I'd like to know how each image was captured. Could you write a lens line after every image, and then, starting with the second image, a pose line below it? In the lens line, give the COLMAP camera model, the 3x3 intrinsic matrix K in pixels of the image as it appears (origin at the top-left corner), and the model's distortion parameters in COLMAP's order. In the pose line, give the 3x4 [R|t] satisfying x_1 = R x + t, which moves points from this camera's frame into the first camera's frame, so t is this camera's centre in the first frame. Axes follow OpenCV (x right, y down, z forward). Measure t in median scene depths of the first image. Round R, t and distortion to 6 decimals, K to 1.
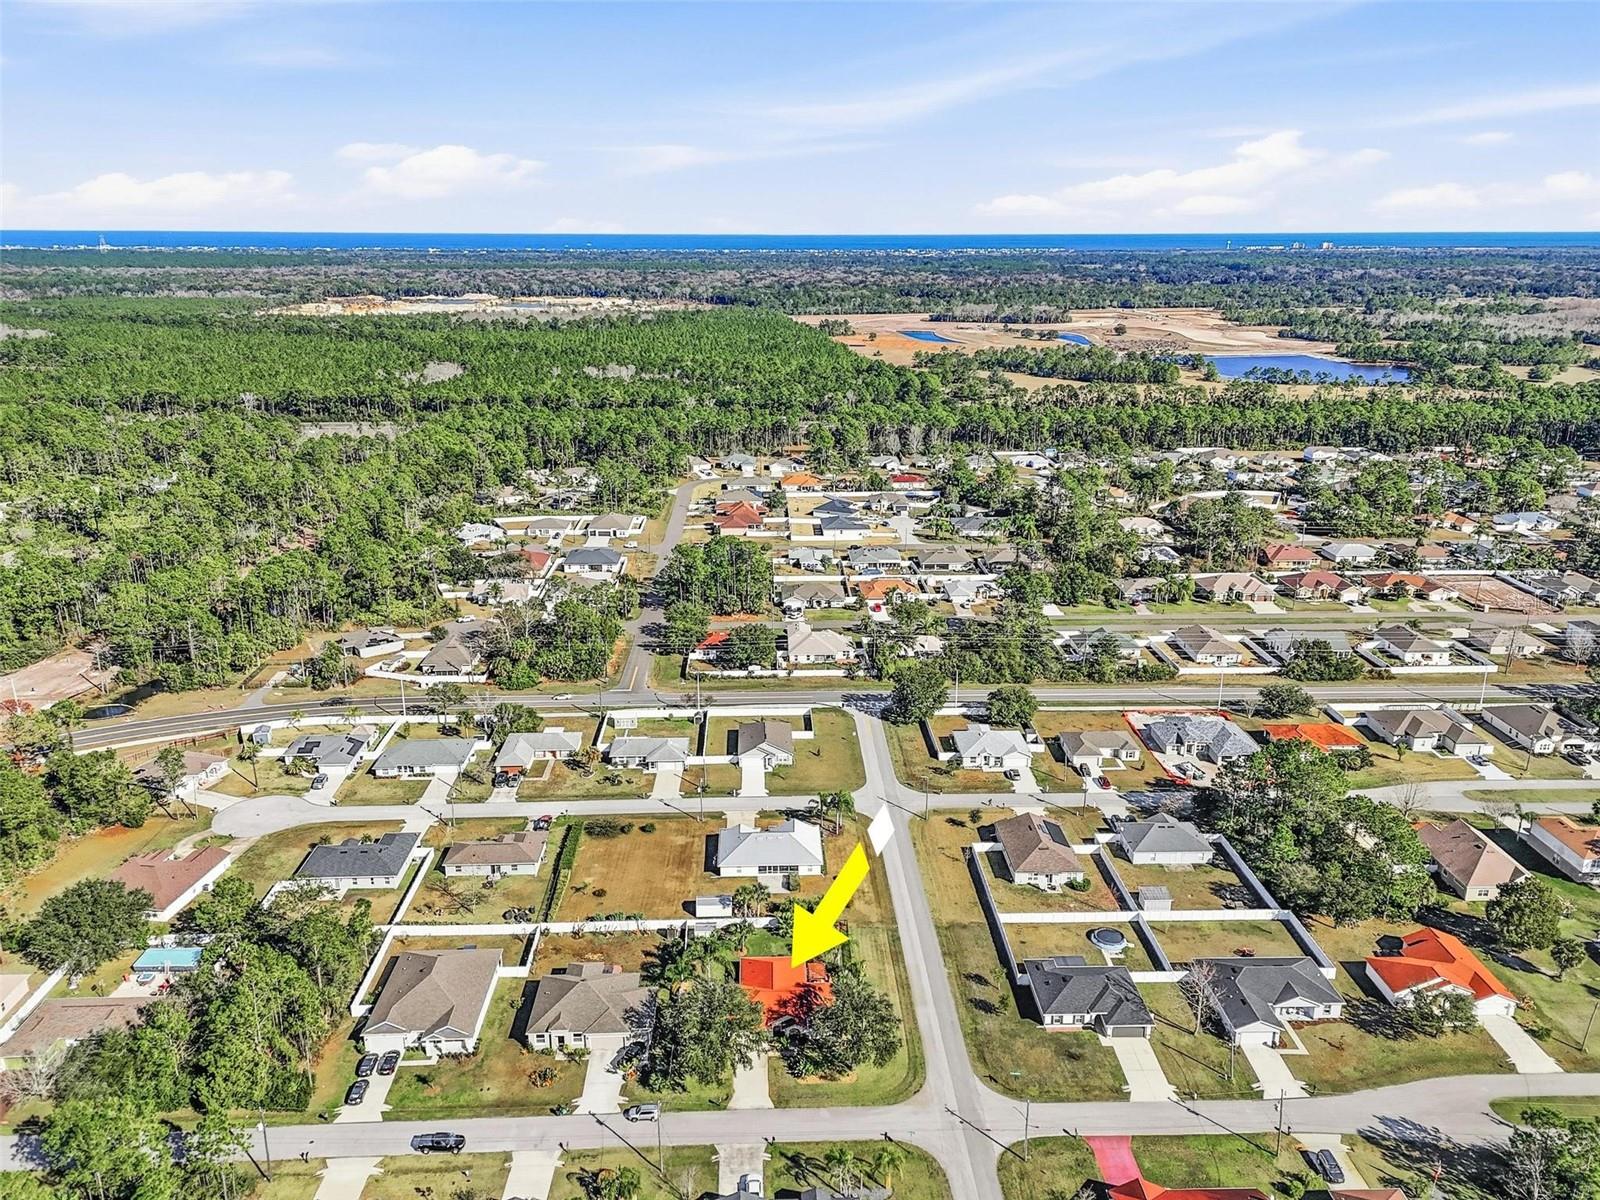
lens RADIAL K [[1186.3, 0, 800.0], [0, 1186.3, 600.0], [0, 0, 1]] dist [0.101243, -0.103367]
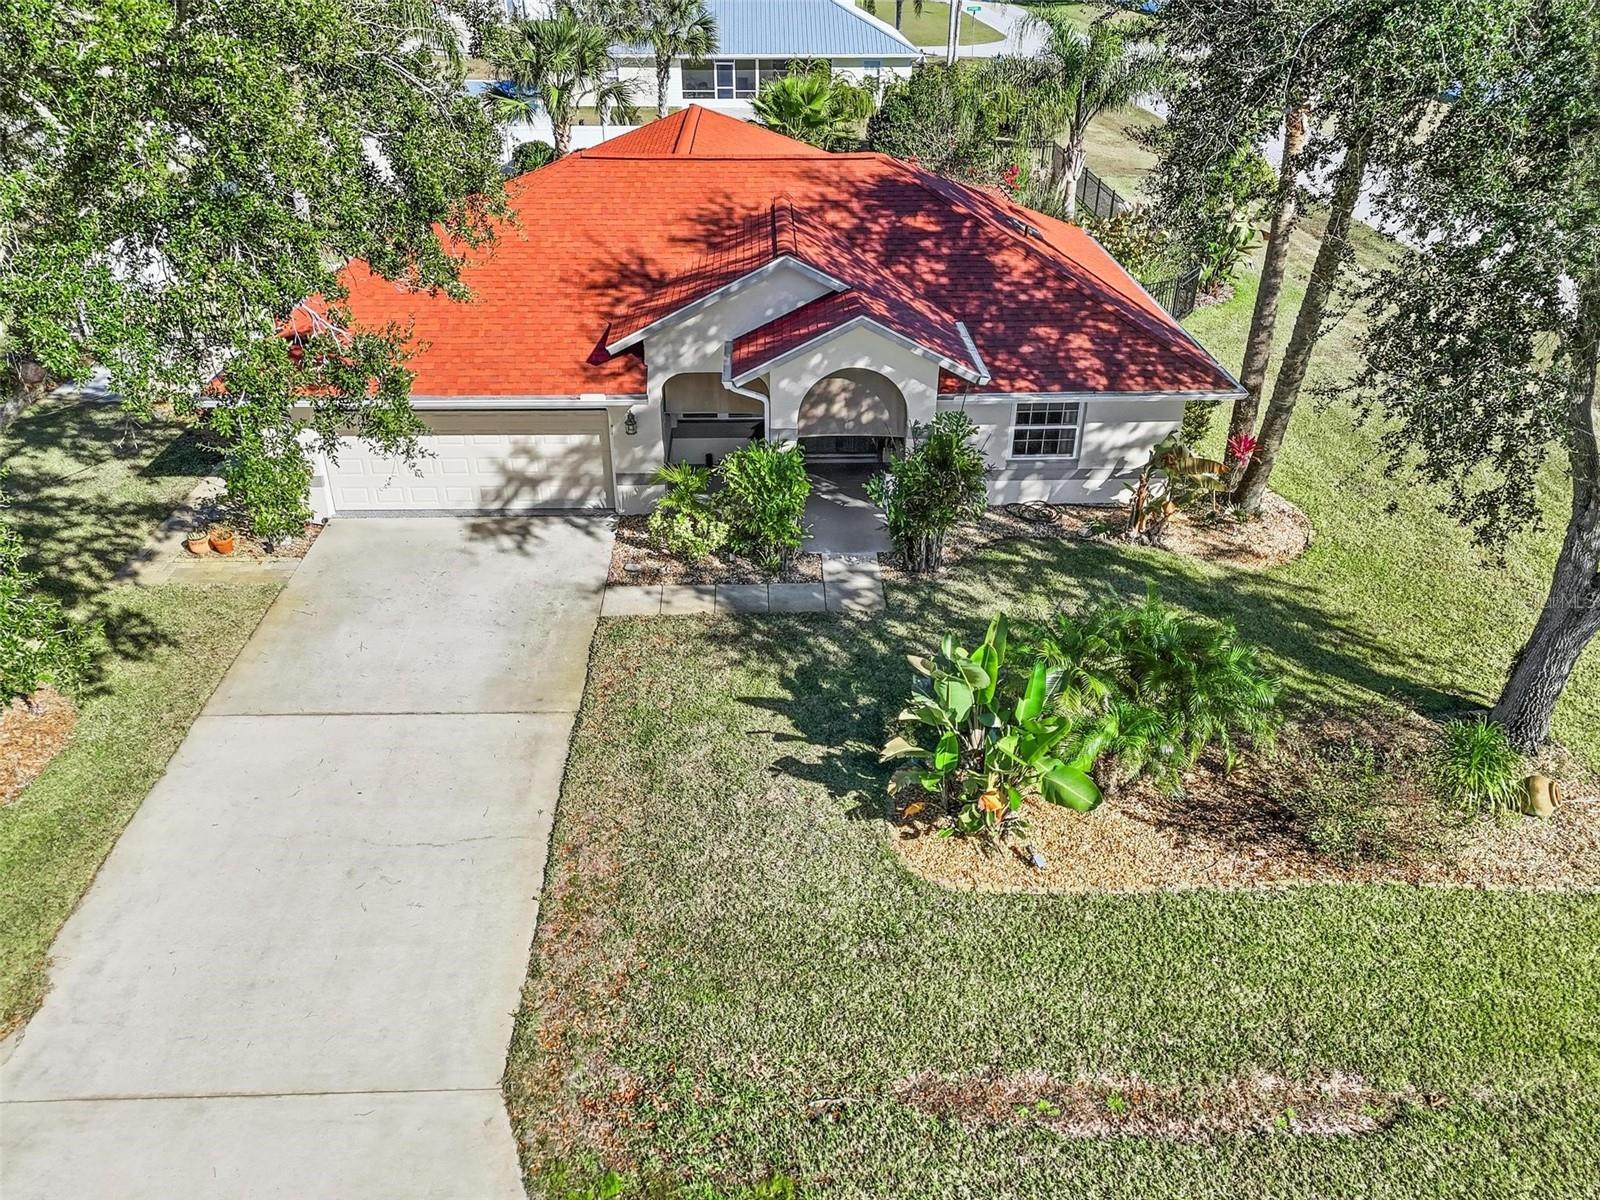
lens RADIAL K [[1174.5, 0, 799.6], [0, 1174.5, 596.5], [0, 0, 1]] dist [0.053490, -0.001279]
pose [[0.999969, 0.007678, 0.001618, -0.005055], [-0.007846, 0.976311, 0.216229, 0.198195], [0.000080, -0.216235, 0.976341, 0.501776]]
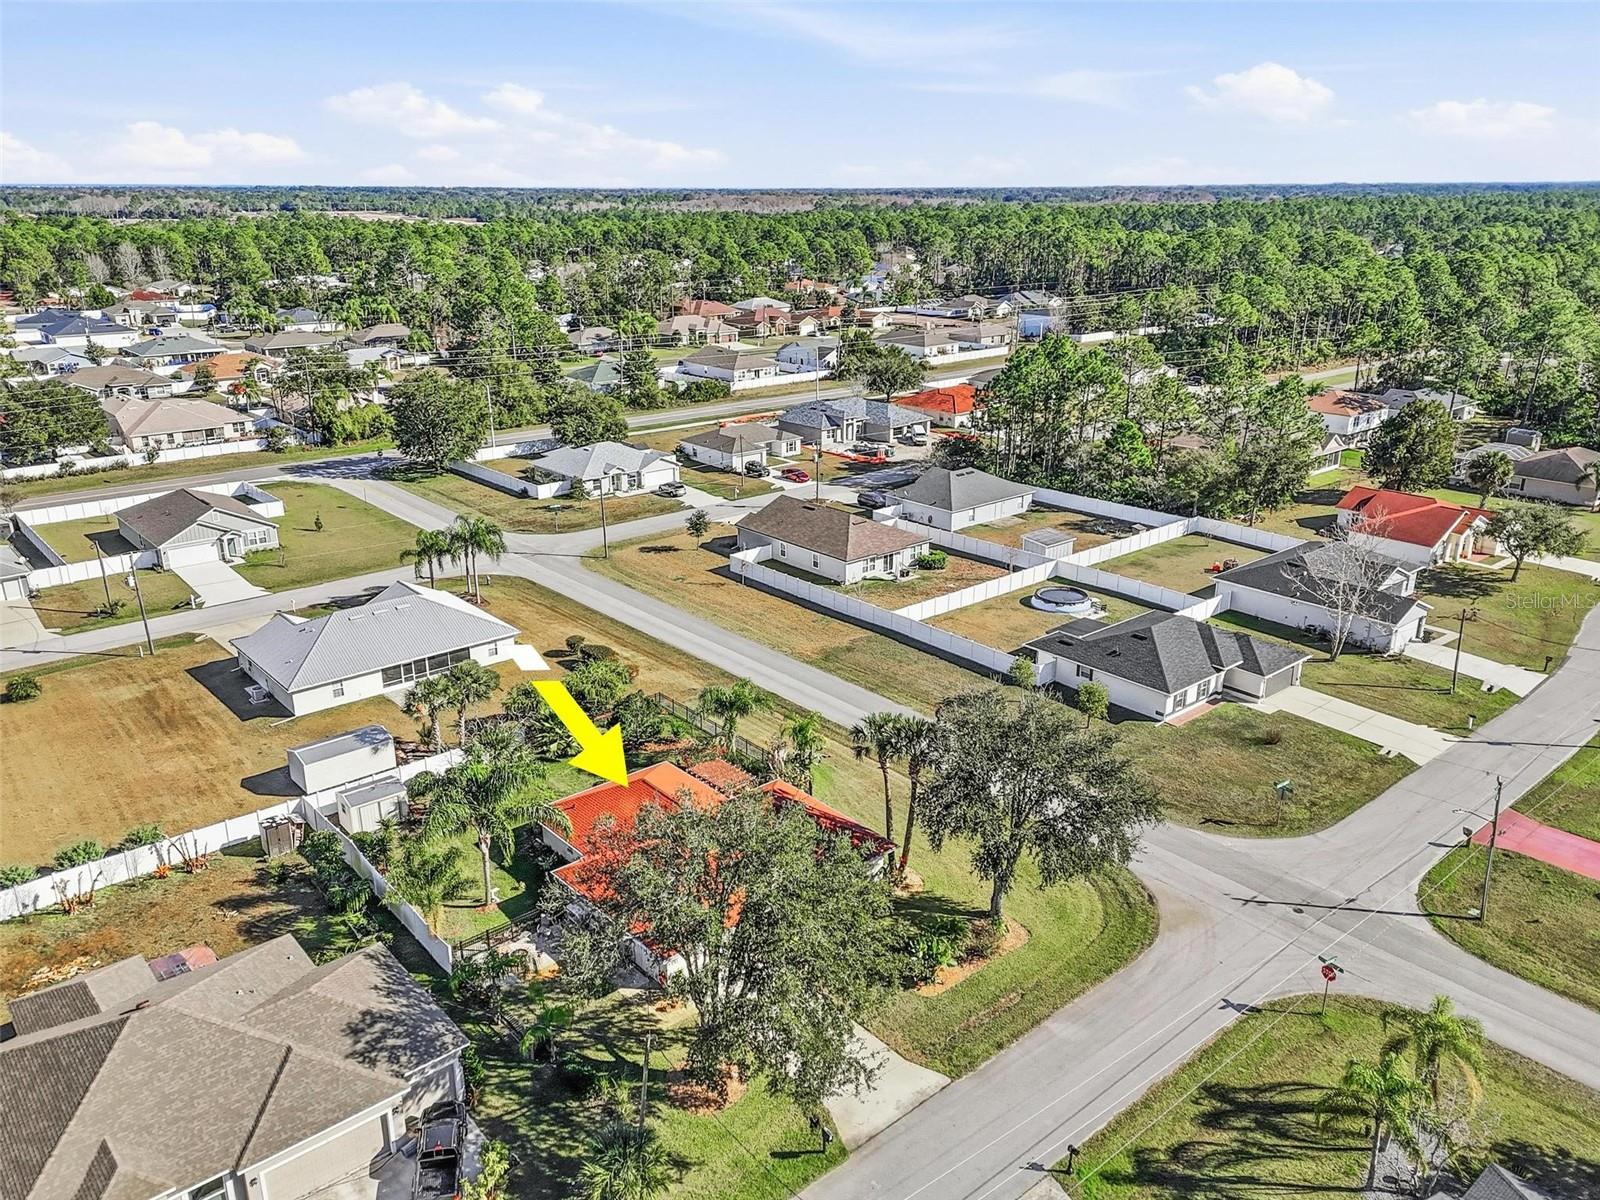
lens RADIAL K [[1192.4, 0, 803.1], [0, 1192.4, 592.7], [0, 0, 1]] dist [0.095526, -0.100752]
pose [[0.779009, -0.202023, 0.593575, -0.120155], [0.186551, 0.978479, 0.088195, 0.131173], [-0.598618, 0.042027, 0.799931, 0.392180]]
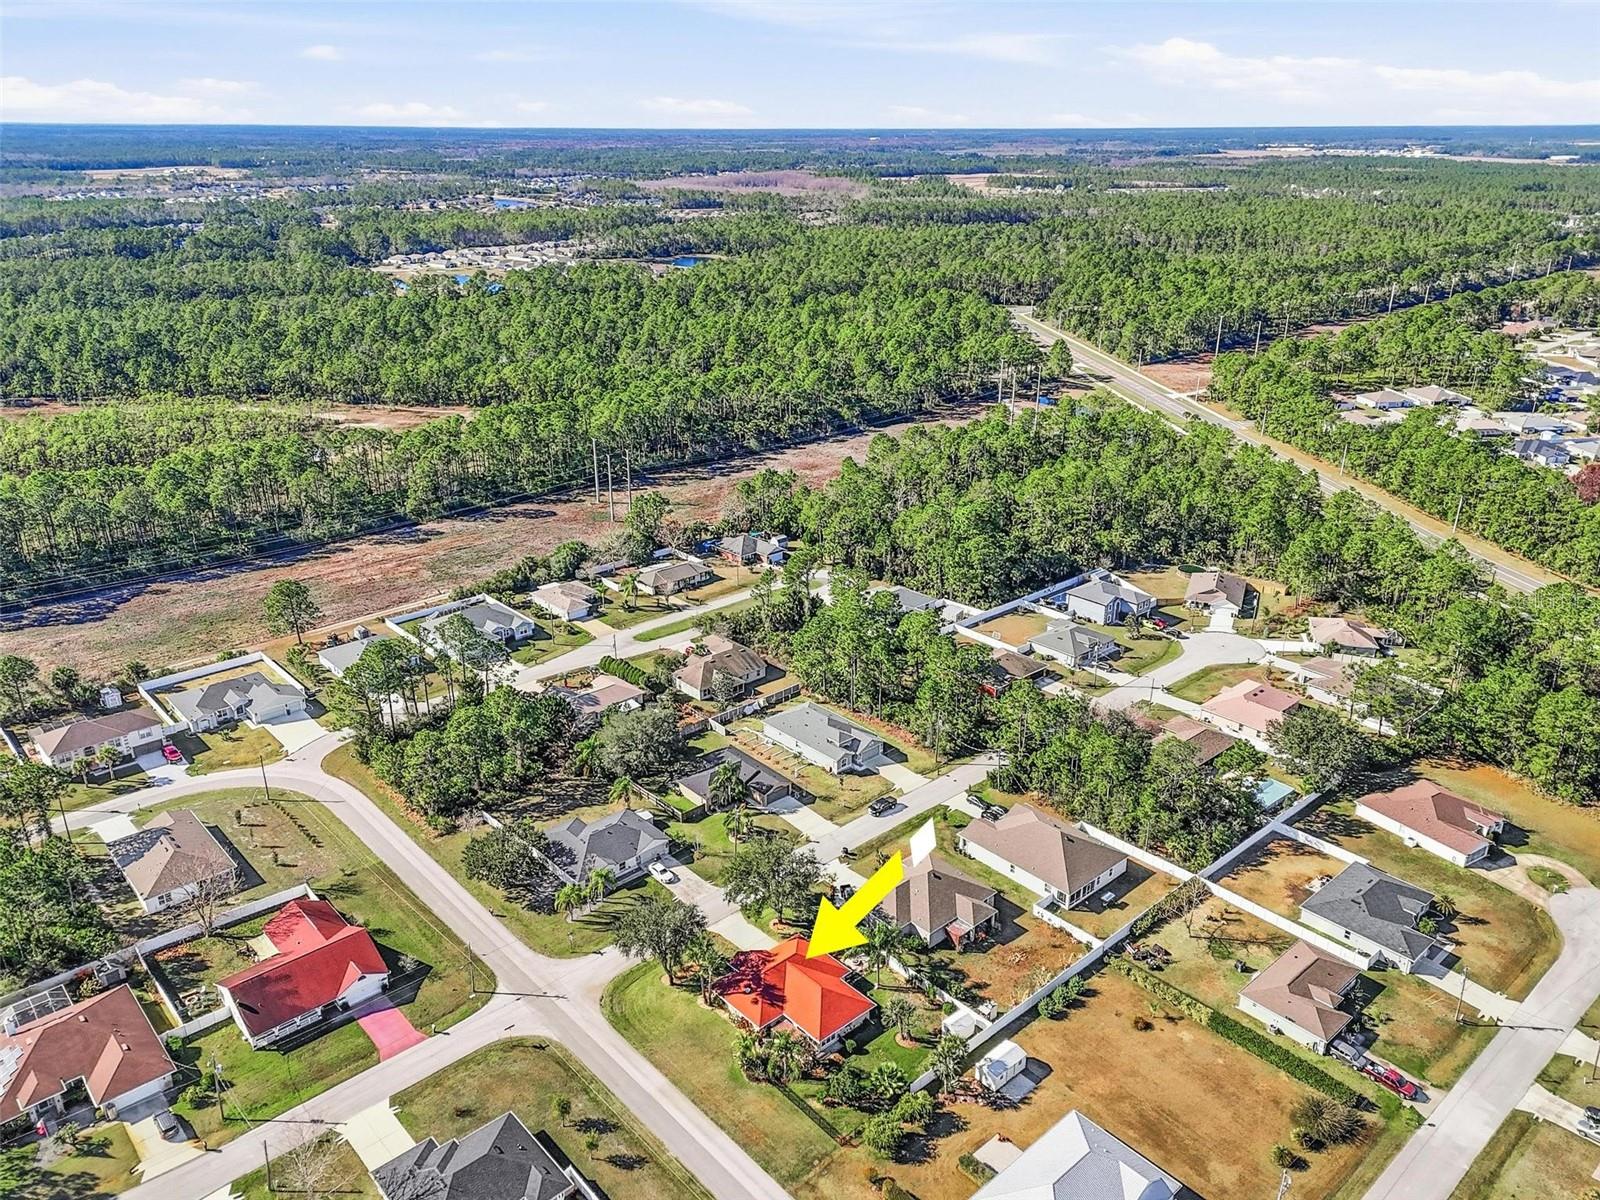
lens RADIAL K [[1186.3, 0, 800.0], [0, 1186.3, 600.0], [0, 0, 1]] dist [0.101243, -0.103367]
pose [[-0.768270, 0.235088, -0.595395, 0.258258], [-0.191015, 0.803552, 0.563753, -0.236636], [0.610963, 0.546844, -0.572439, 0.795620]]
